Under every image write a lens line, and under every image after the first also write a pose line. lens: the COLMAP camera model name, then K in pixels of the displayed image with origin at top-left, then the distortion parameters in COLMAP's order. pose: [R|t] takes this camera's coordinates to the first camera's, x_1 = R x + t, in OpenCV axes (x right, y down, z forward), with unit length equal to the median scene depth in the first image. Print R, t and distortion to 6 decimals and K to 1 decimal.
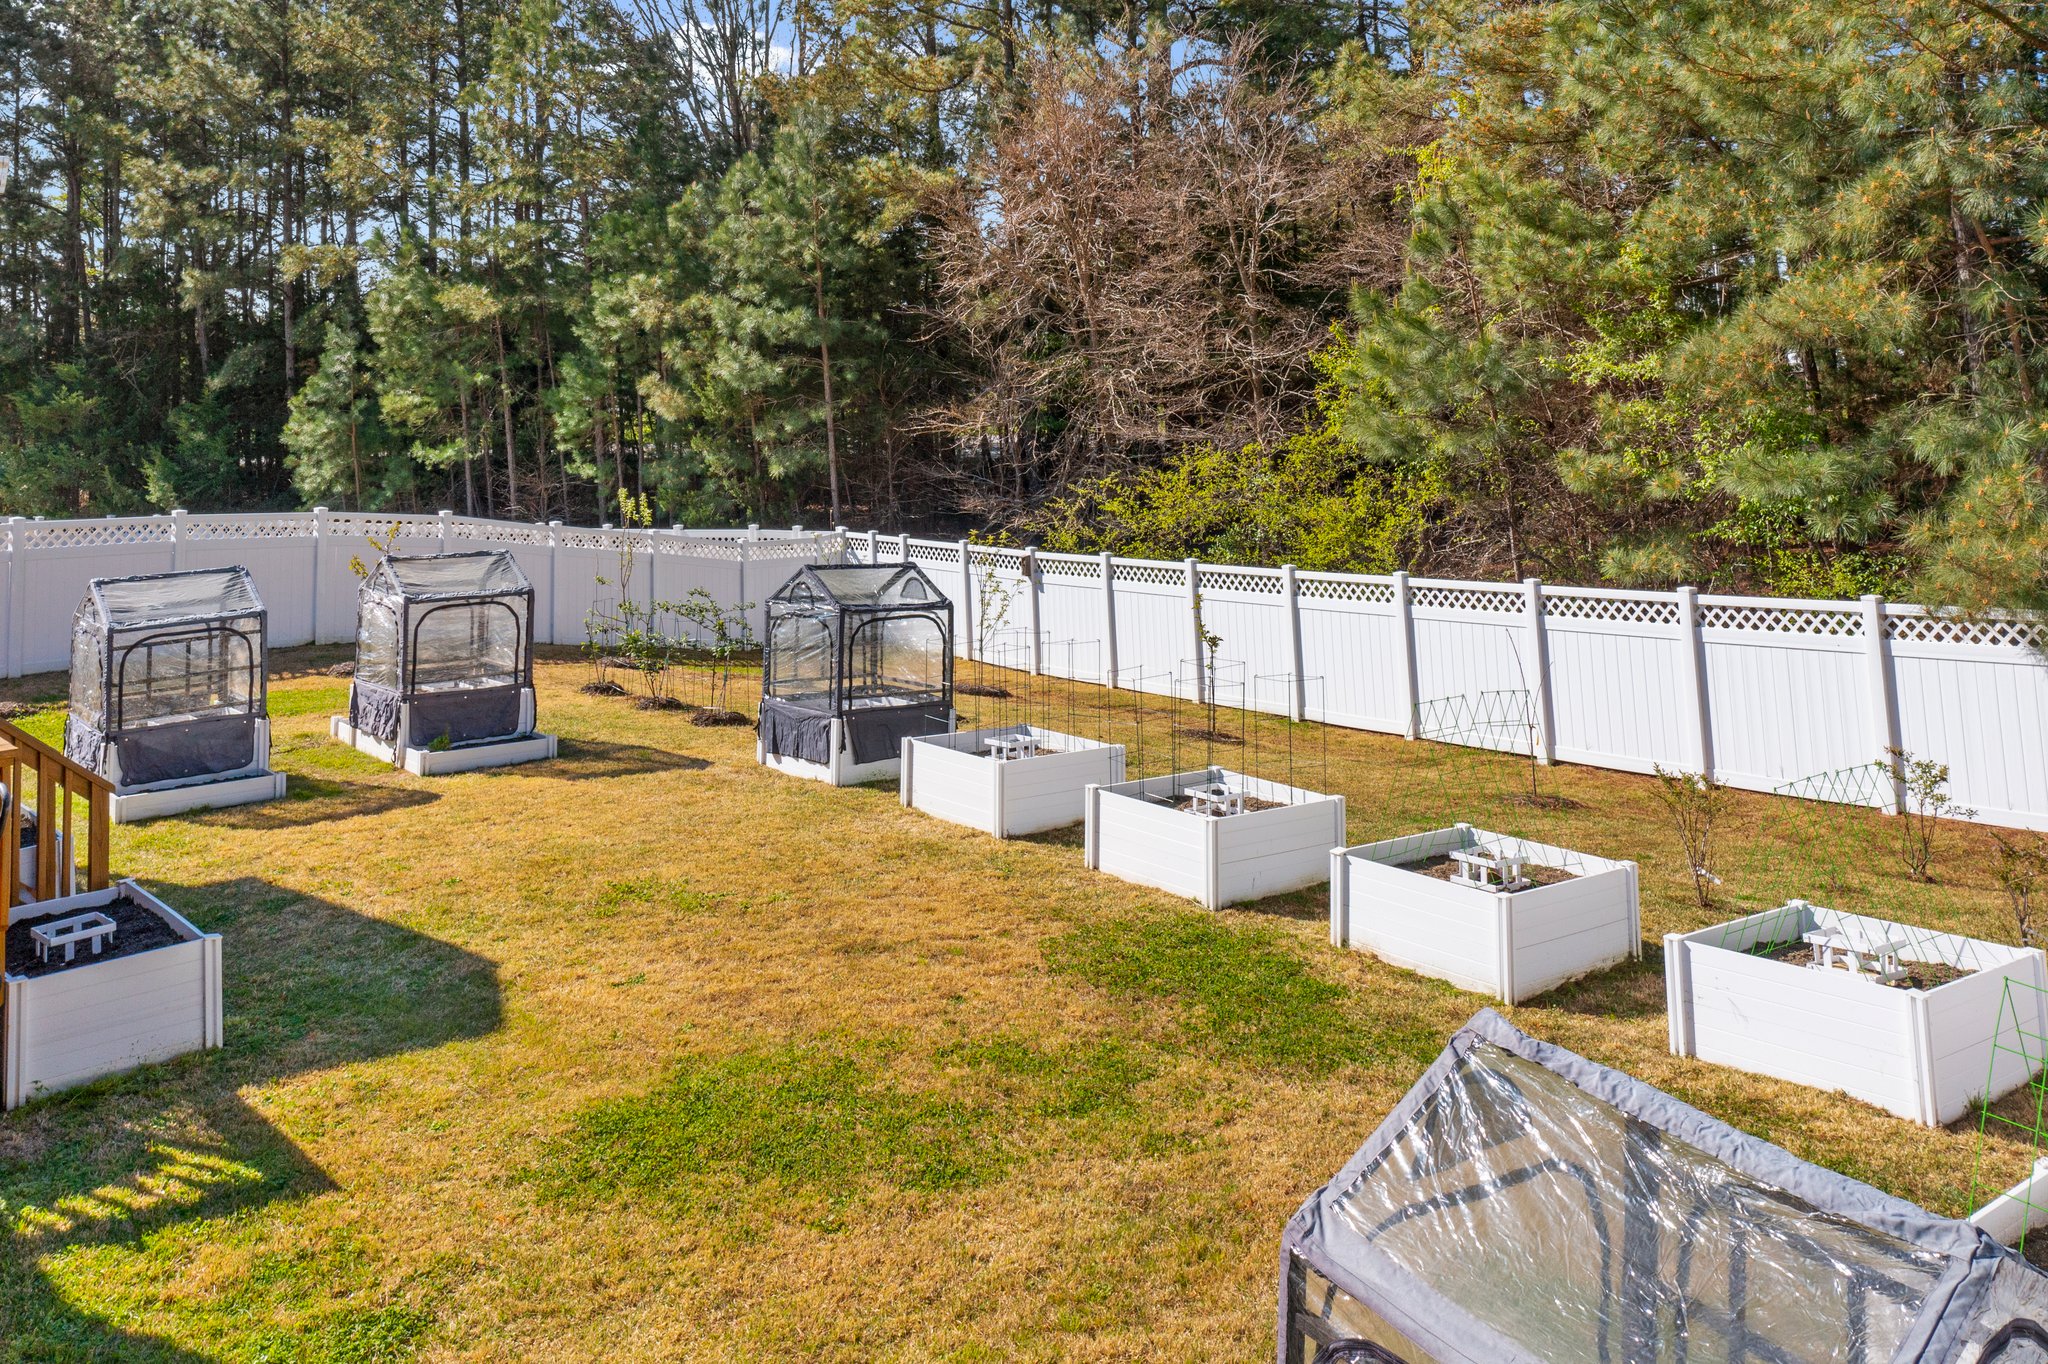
lens RADIAL K [[1640.1, 0, 1024.0], [0, 1640.1, 553.0], [0, 0, 1]] dist [-0.003955, -0.000481]
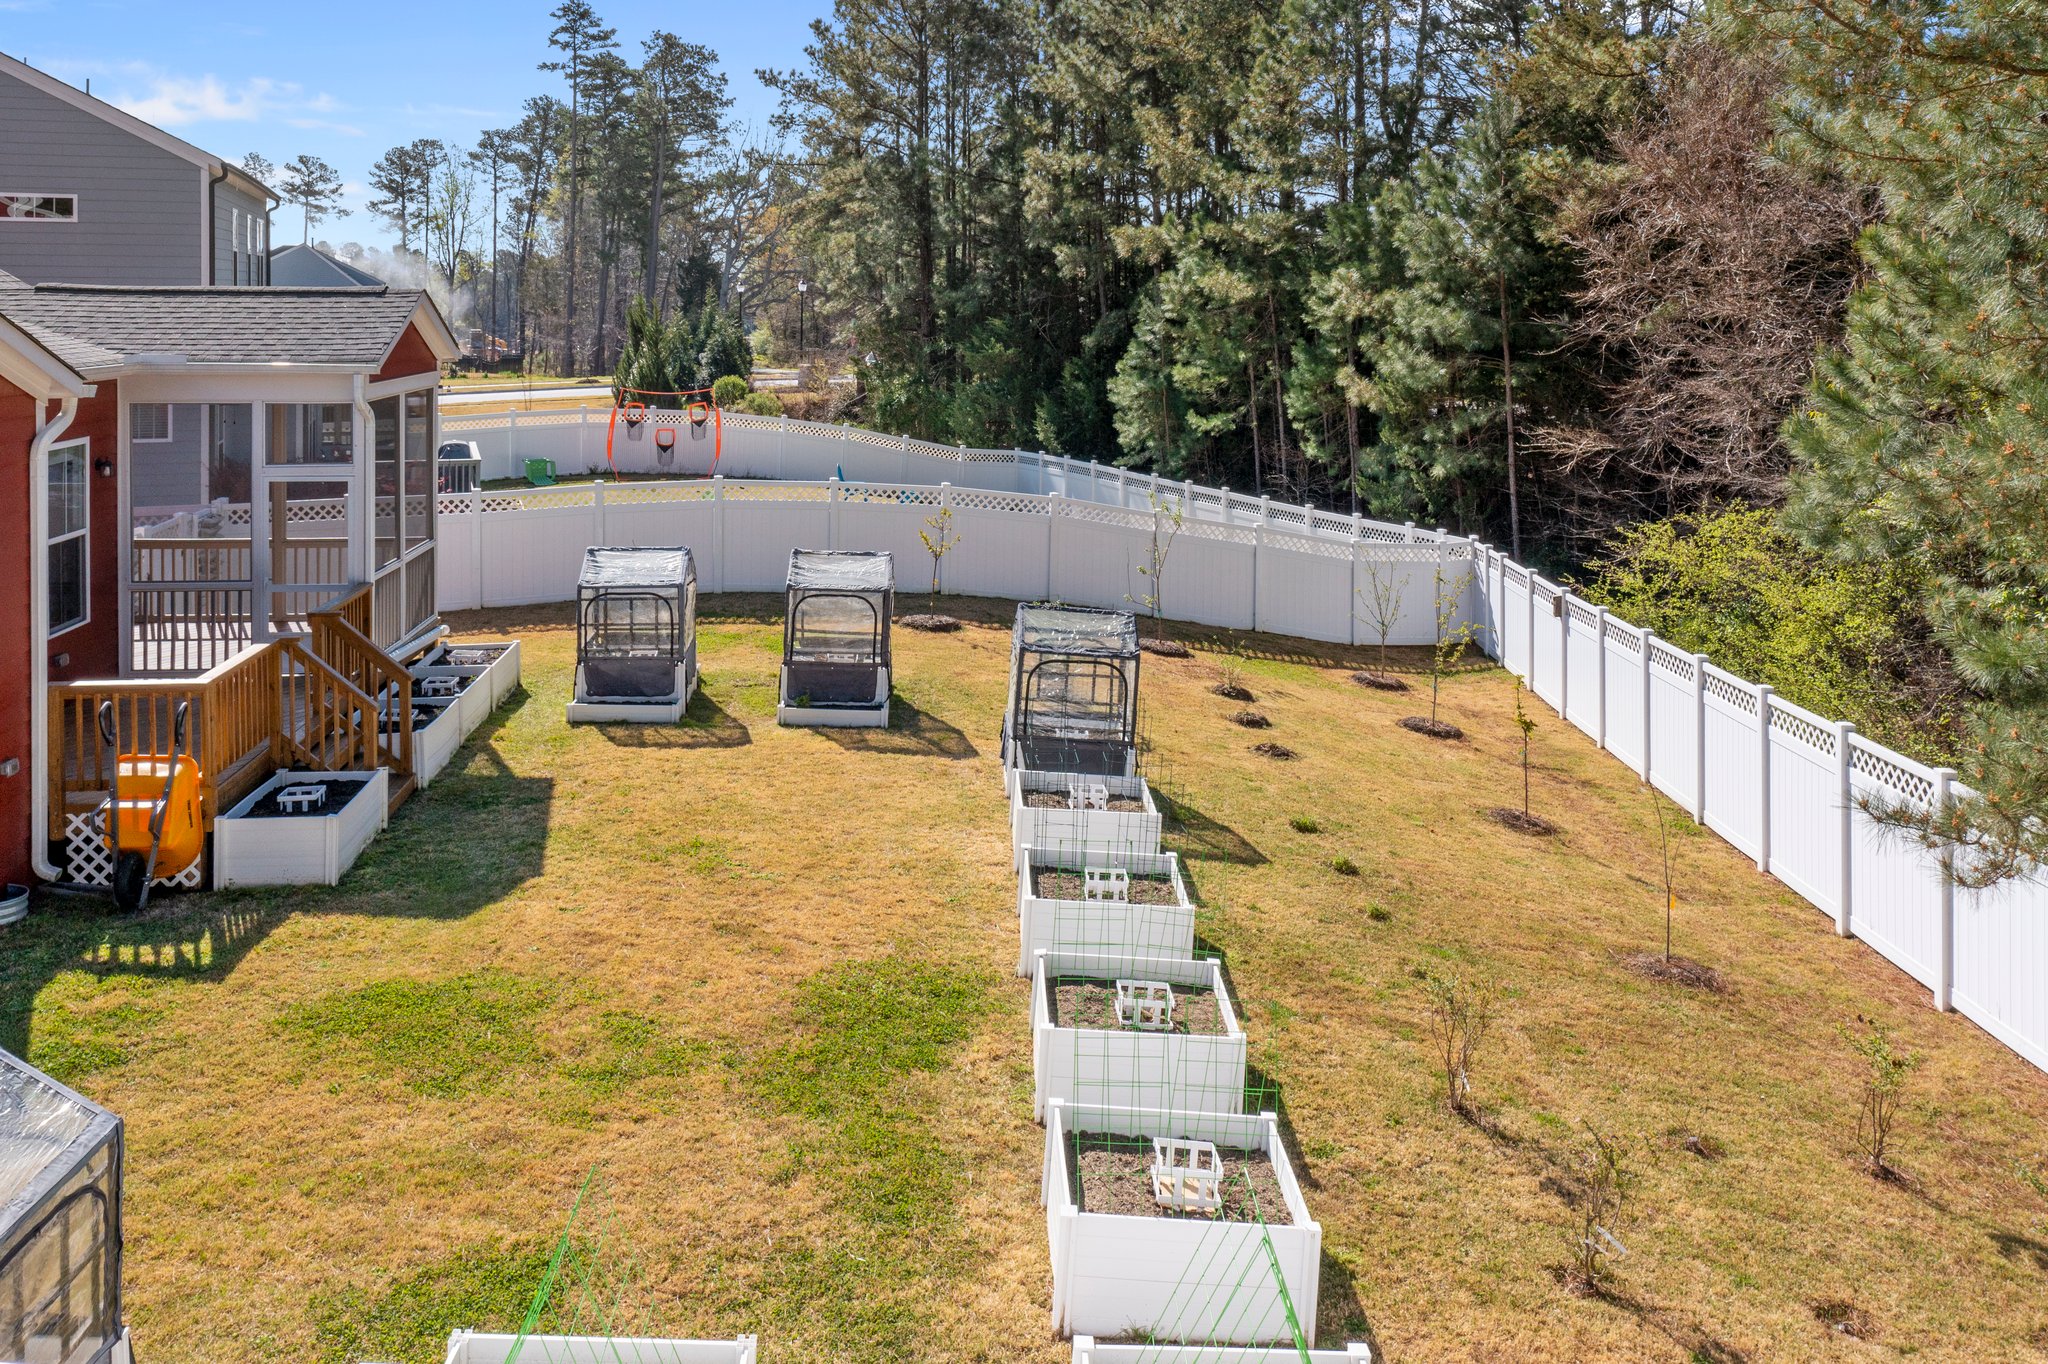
lens RADIAL K [[1613.8, 0, 1041.2], [0, 1613.8, 724.7], [0, 0, 1]] dist [-0.002891, -0.000088]
pose [[0.805929, 0.178244, -0.564542, 0.235862], [-0.092740, 0.979837, 0.176972, -0.049363], [0.584703, -0.090271, 0.806209, 0.039362]]
